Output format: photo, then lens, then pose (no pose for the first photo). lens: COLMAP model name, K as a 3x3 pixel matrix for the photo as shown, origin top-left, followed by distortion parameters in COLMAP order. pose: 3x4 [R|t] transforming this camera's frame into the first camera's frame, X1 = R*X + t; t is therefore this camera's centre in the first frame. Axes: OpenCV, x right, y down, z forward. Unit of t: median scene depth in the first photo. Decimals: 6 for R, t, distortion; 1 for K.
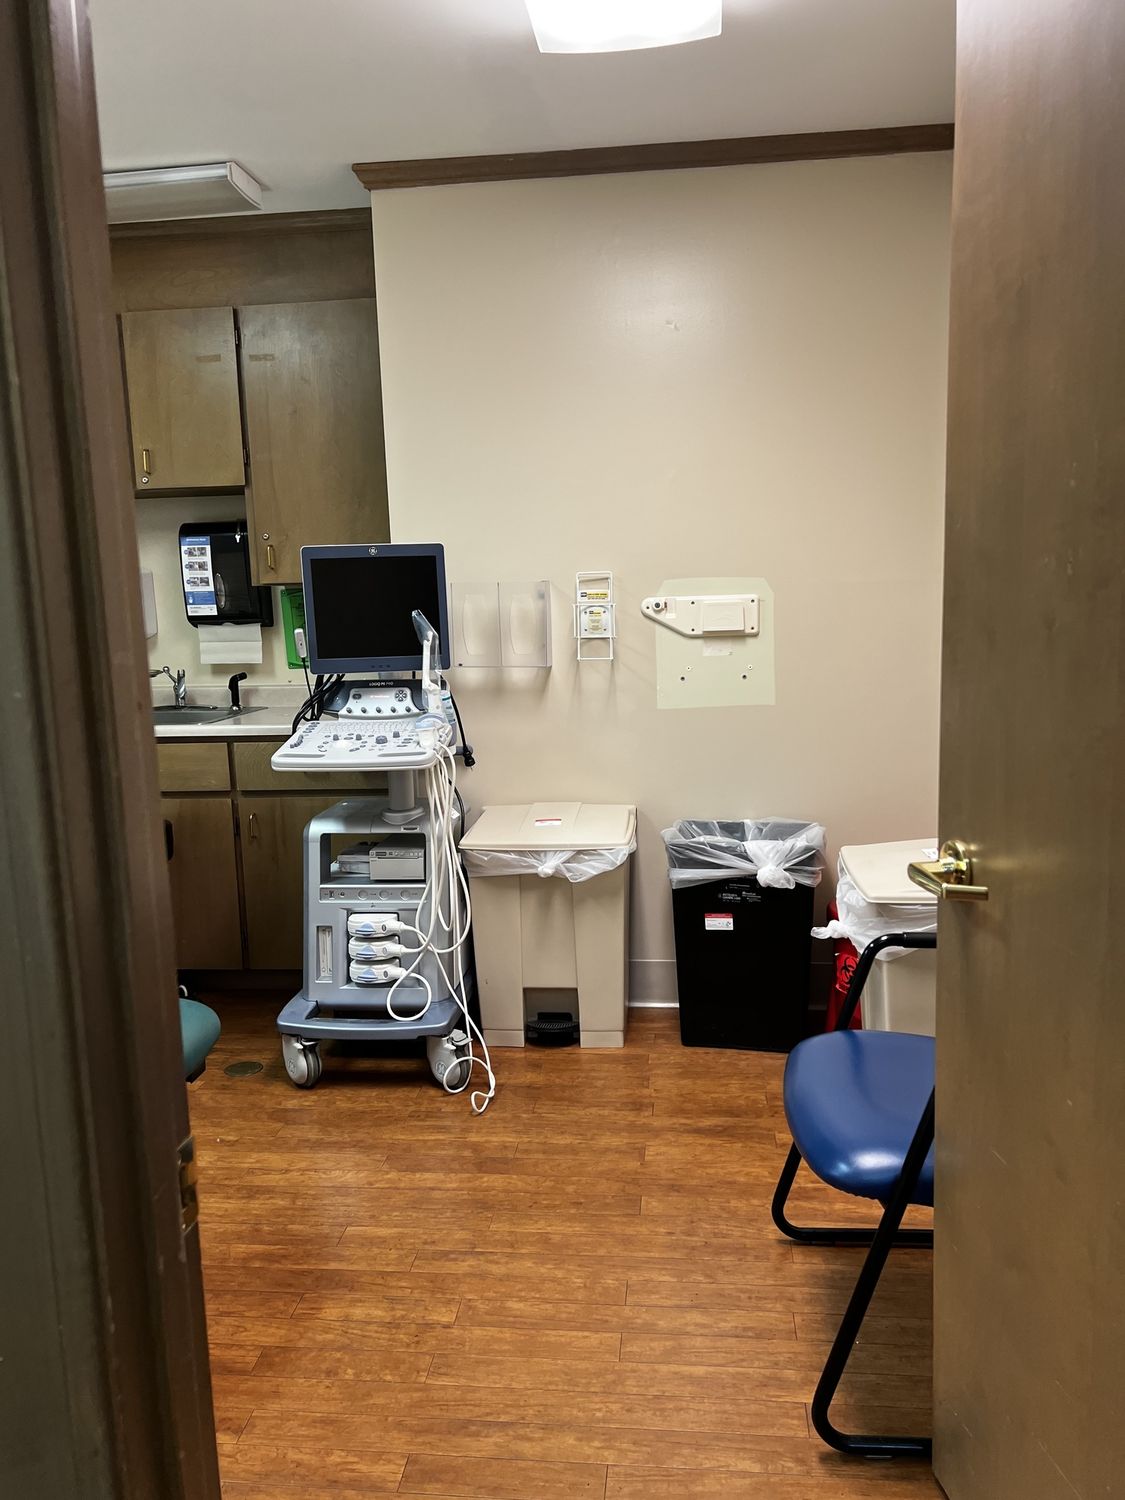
lens RADIAL K [[1140.0, 0, 575.5], [0, 1140.0, 754.5], [0, 0, 1]] dist [0.057298, -0.054001]
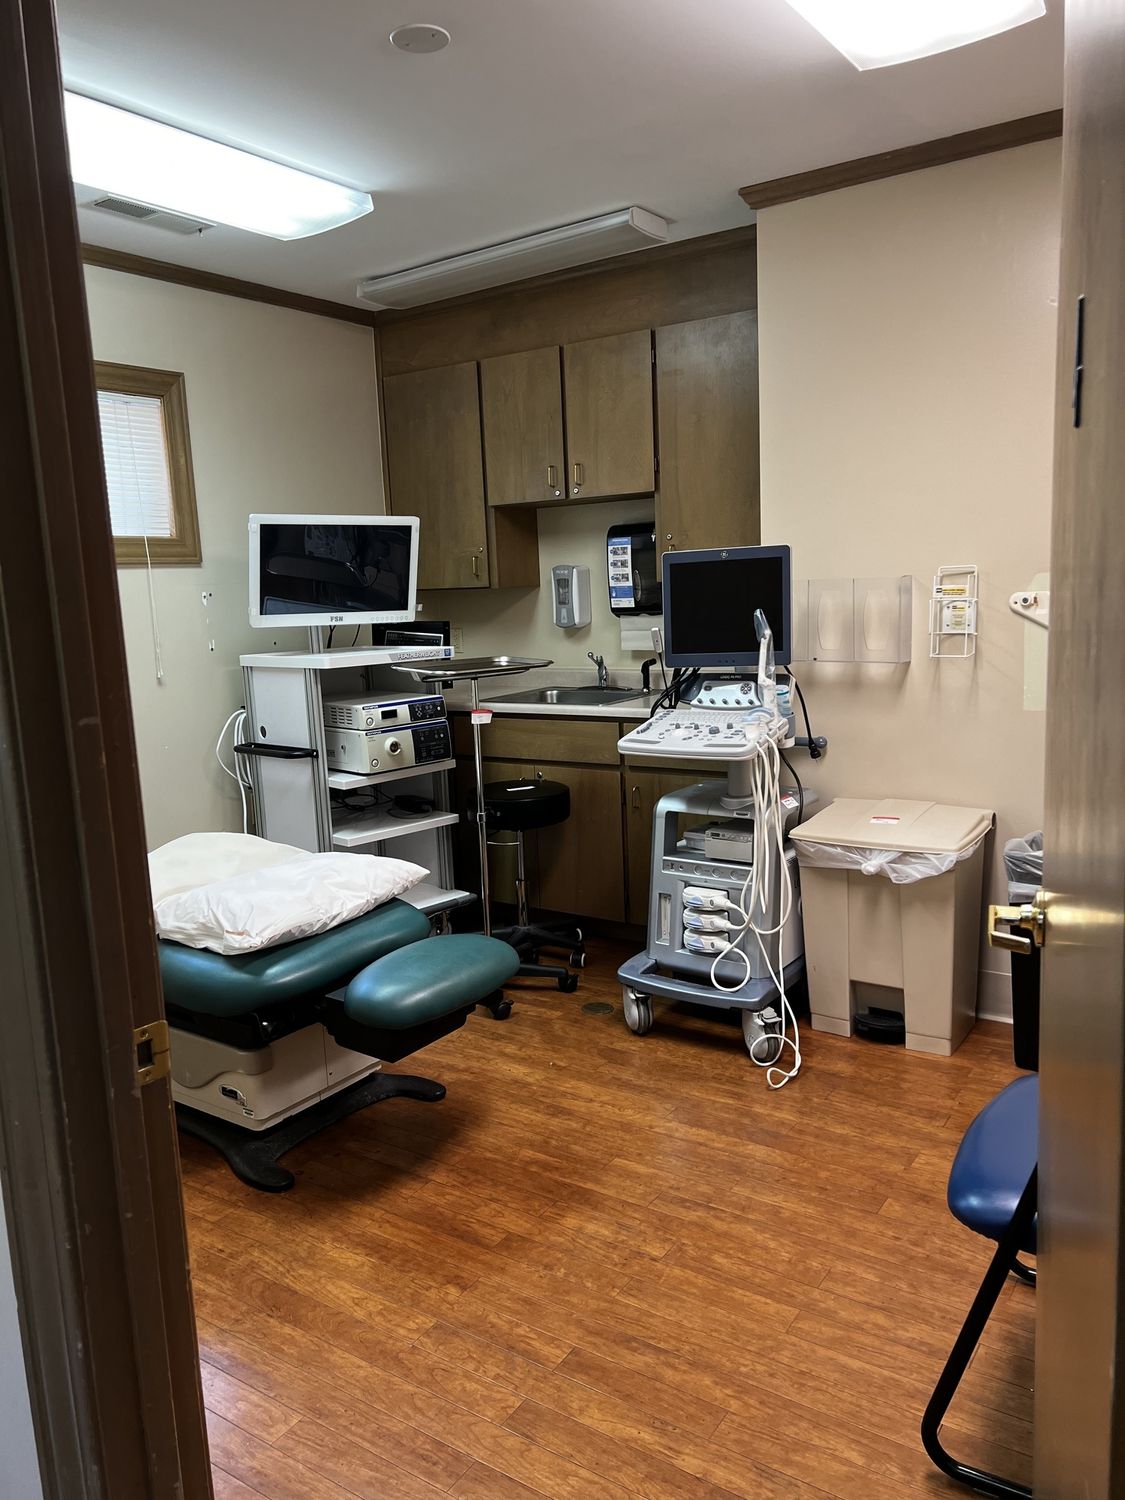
lens RADIAL K [[1140.0, 0, 554.9], [0, 1140.0, 748.1], [0, 0, 1]] dist [0.057298, -0.054001]
pose [[0.878670, 0.060920, -0.473526, 0.206553], [-0.049393, 0.998103, 0.036754, -0.027791], [0.474867, -0.008906, 0.880013, -0.024411]]
